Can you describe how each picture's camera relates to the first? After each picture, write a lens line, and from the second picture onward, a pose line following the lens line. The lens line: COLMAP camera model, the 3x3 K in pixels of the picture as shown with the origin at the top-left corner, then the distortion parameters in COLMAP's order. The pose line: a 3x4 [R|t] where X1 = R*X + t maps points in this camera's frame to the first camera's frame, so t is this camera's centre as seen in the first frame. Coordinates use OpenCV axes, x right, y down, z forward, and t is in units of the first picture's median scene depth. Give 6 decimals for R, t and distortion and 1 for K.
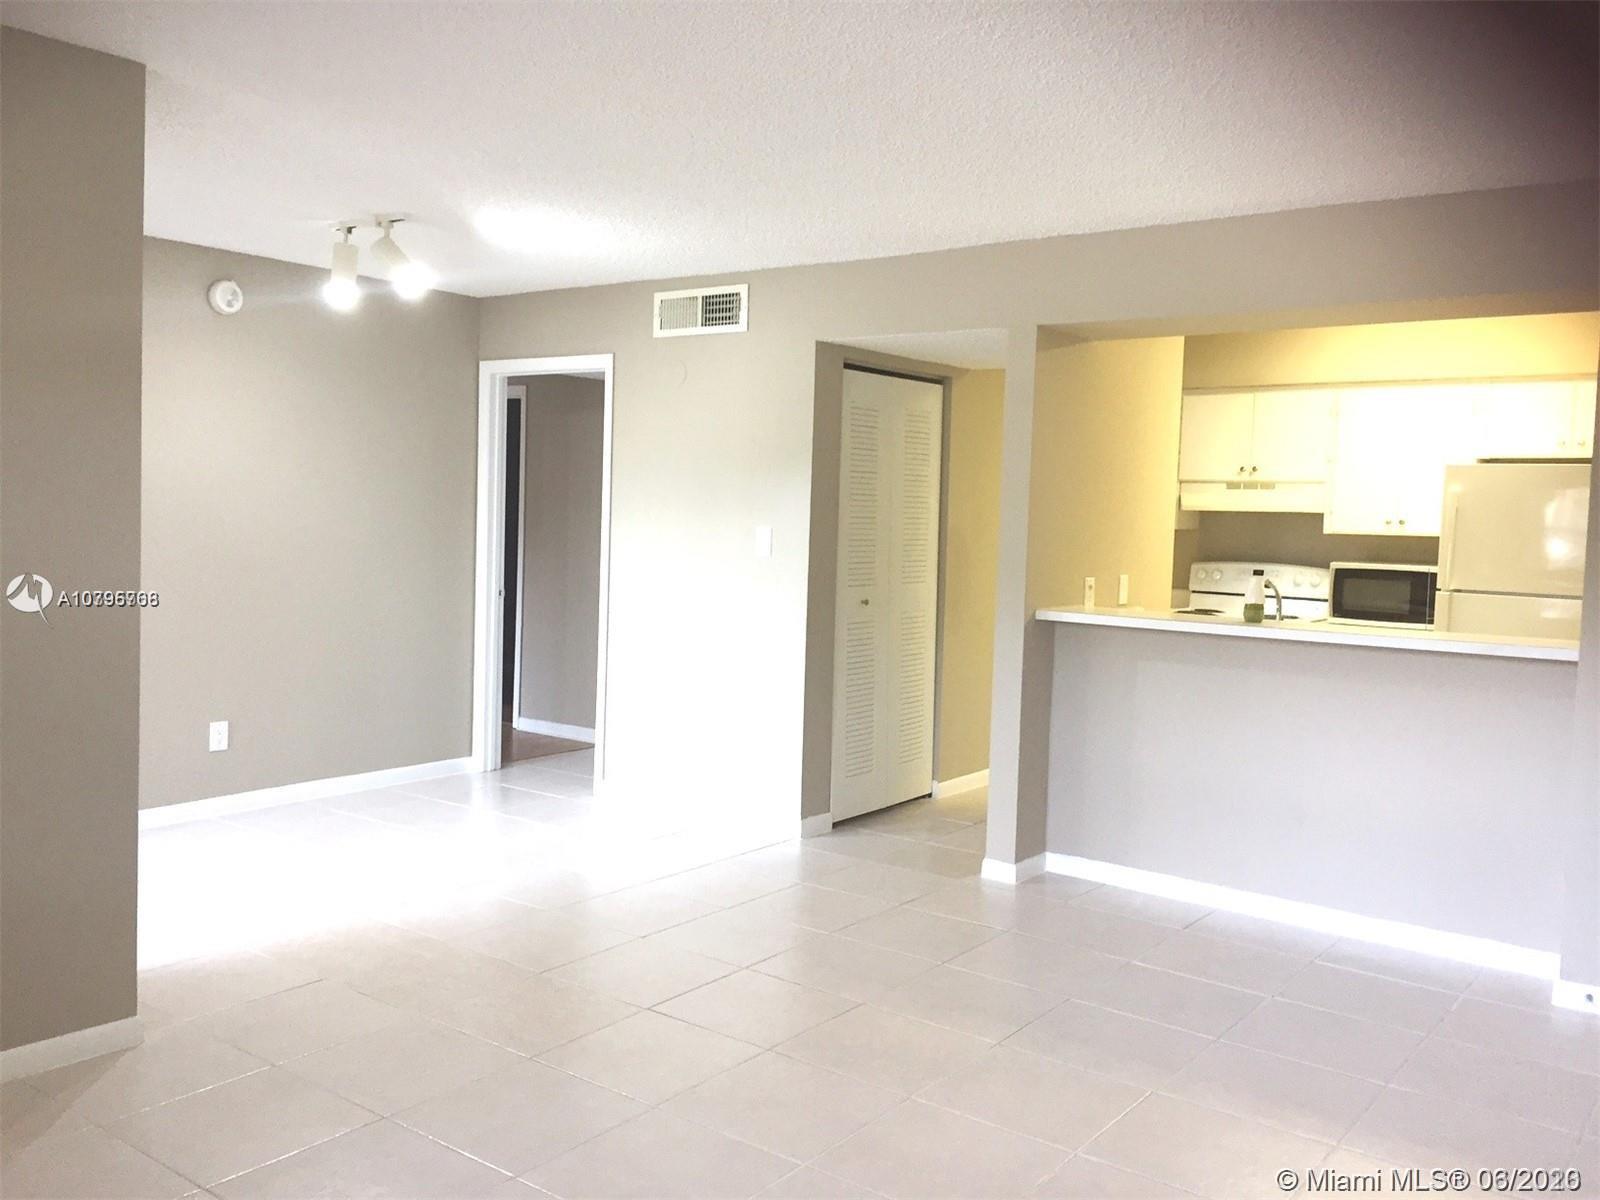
lens RADIAL K [[1349.8, 0, 801.7], [0, 1349.8, 578.4], [0, 0, 1]] dist [0.079781, -0.119714]
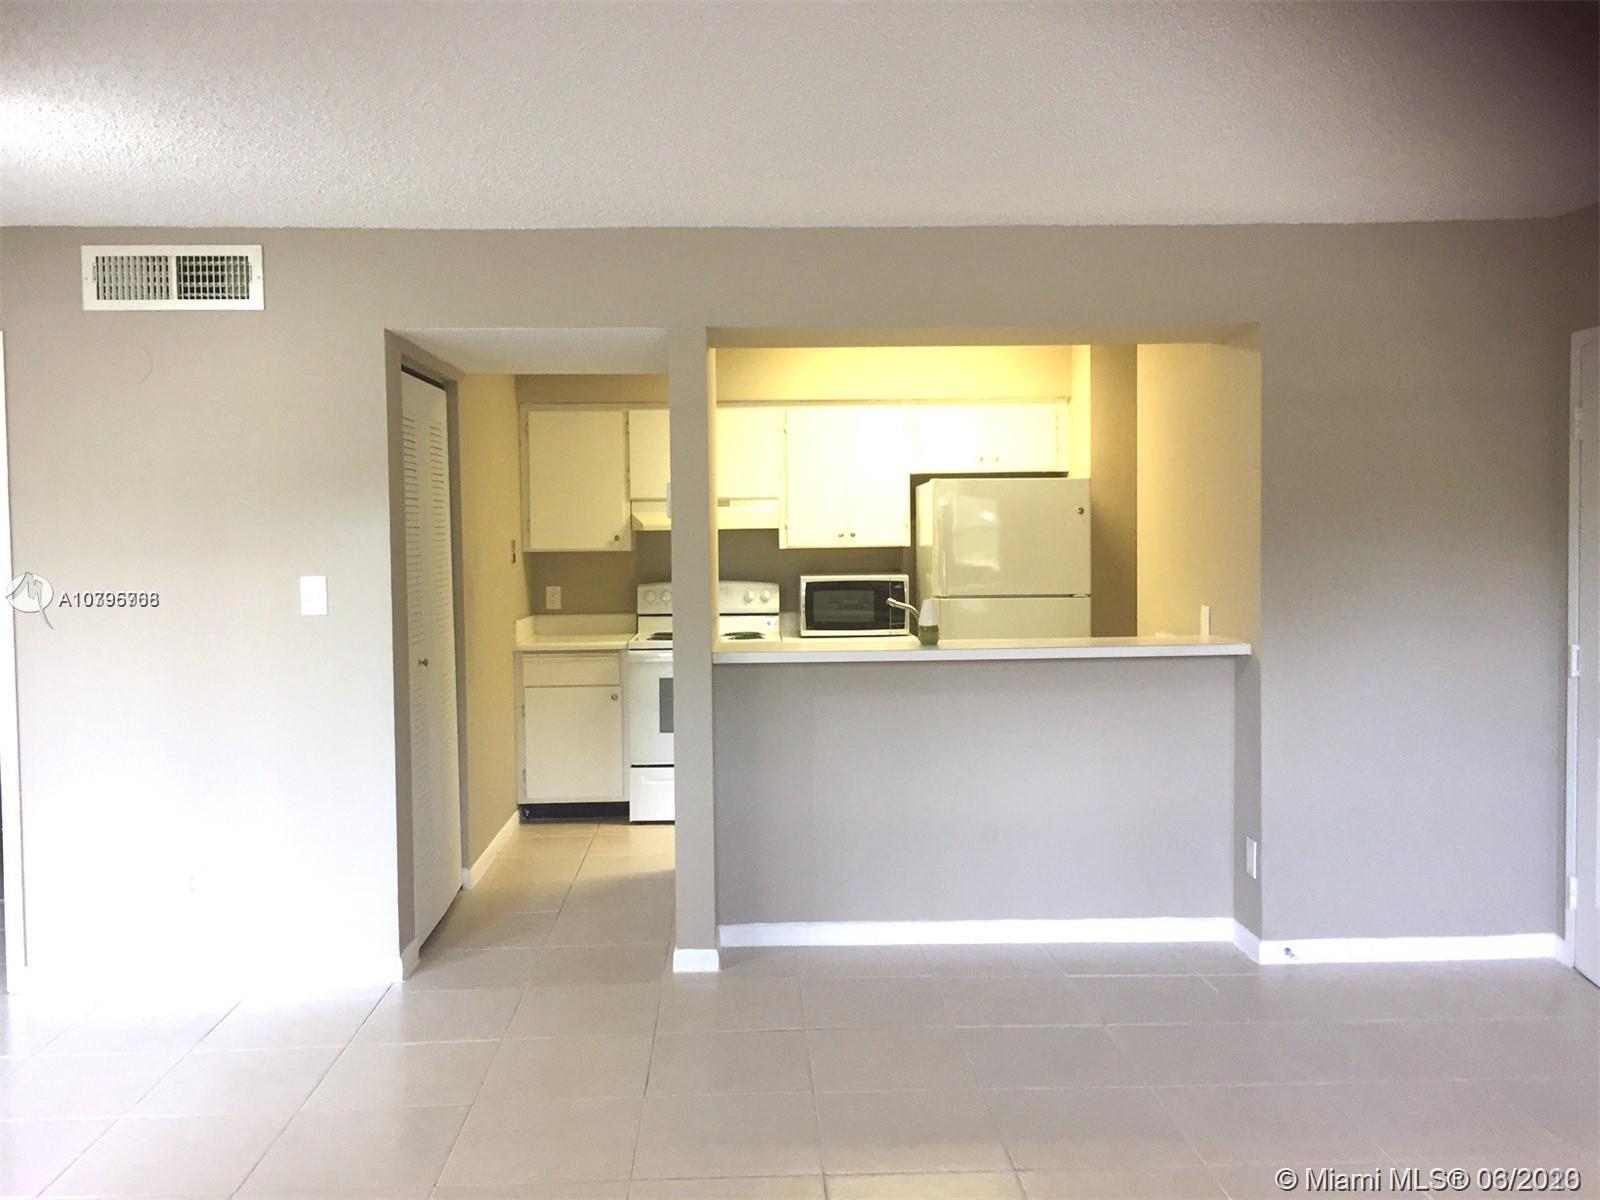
lens RADIAL K [[1349.8, 0, 801.7], [0, 1349.8, 578.4], [0, 0, 1]] dist [0.079781, -0.119714]
pose [[0.775778, -0.061392, 0.628013, -0.256876], [0.067175, 0.997635, 0.014545, -0.026127], [-0.627420, 0.030903, 0.778067, 0.222454]]
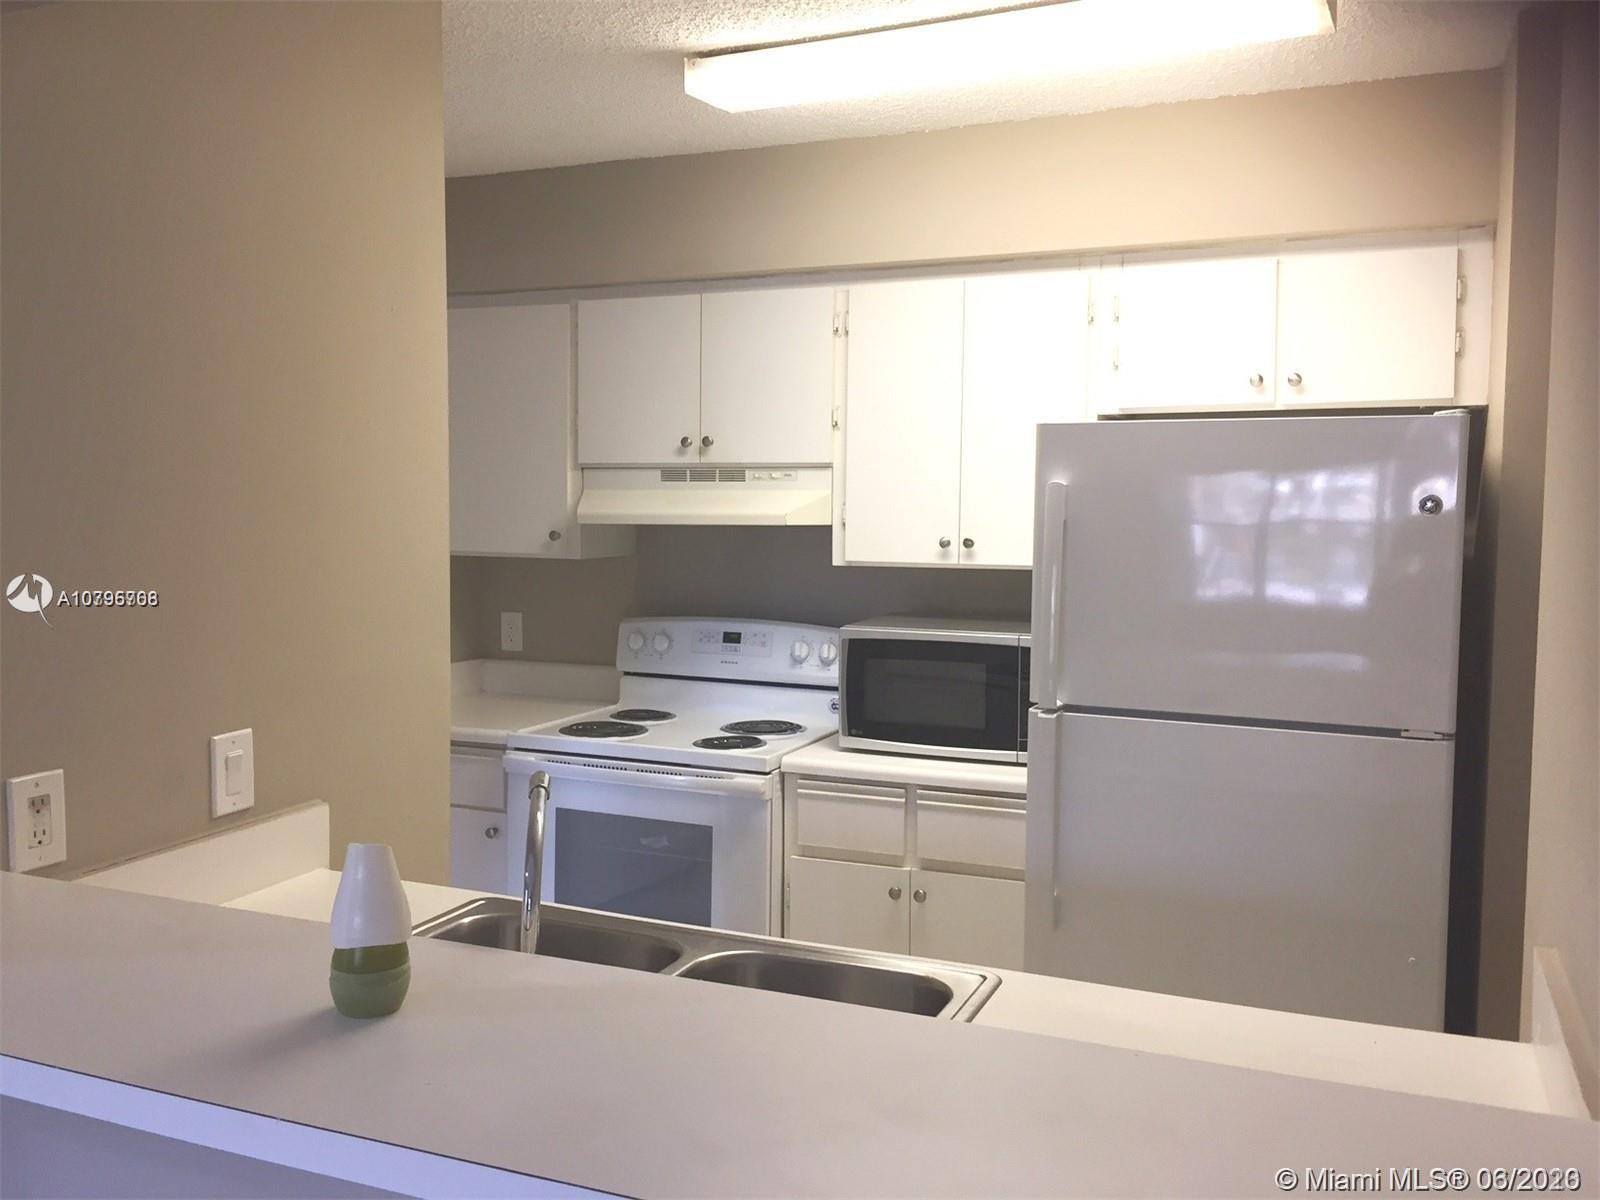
lens RADIAL K [[1349.8, 0, 801.7], [0, 1349.8, 578.4], [0, 0, 1]] dist [0.079781, -0.119714]
pose [[0.971959, -0.030382, 0.233179, 0.272724], [0.029324, 0.999538, 0.008004, -0.034983], [-0.233315, -0.000942, 0.972401, 0.546641]]
